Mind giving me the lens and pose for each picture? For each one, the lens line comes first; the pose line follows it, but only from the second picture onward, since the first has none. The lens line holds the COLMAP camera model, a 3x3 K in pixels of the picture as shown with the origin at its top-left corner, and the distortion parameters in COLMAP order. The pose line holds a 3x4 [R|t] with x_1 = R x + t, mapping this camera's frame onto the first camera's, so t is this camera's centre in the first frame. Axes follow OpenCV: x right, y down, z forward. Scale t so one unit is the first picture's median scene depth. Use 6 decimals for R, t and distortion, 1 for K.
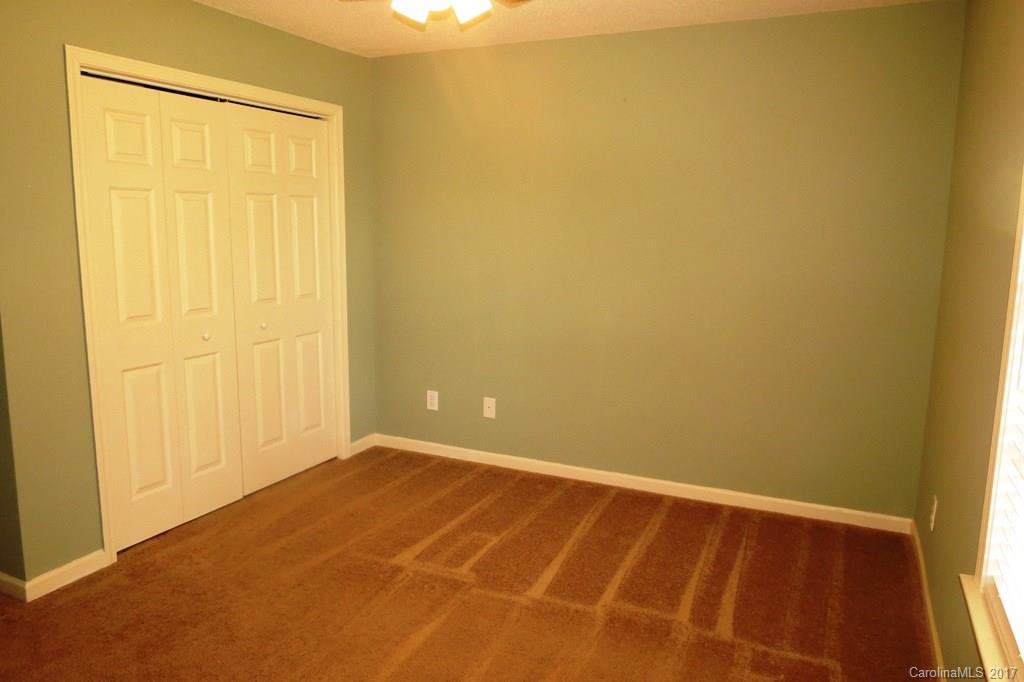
lens RADIAL K [[739.0, 0, 509.3], [0, 739.0, 334.3], [0, 0, 1]] dist [-0.002499, 0.002153]
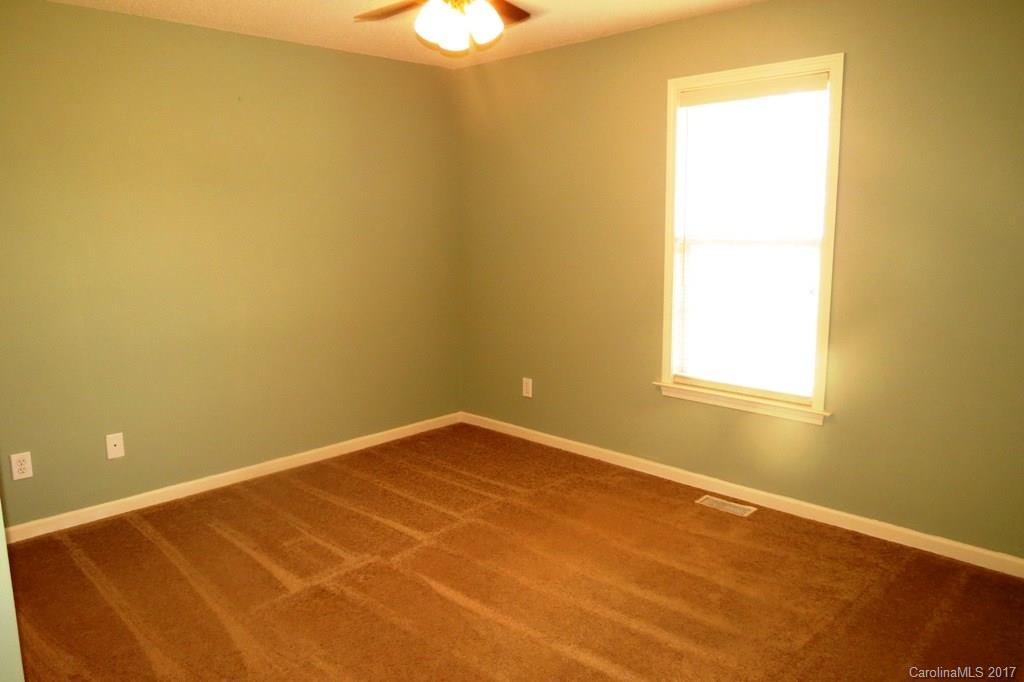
lens RADIAL K [[724.9, 0, 513.1], [0, 724.9, 338.0], [0, 0, 1]] dist [-0.015661, 0.002037]
pose [[0.309891, -0.164191, 0.936488, -0.797718], [0.150715, 0.981005, 0.122124, -0.064503], [-0.938751, 0.103297, 0.328751, 0.388094]]
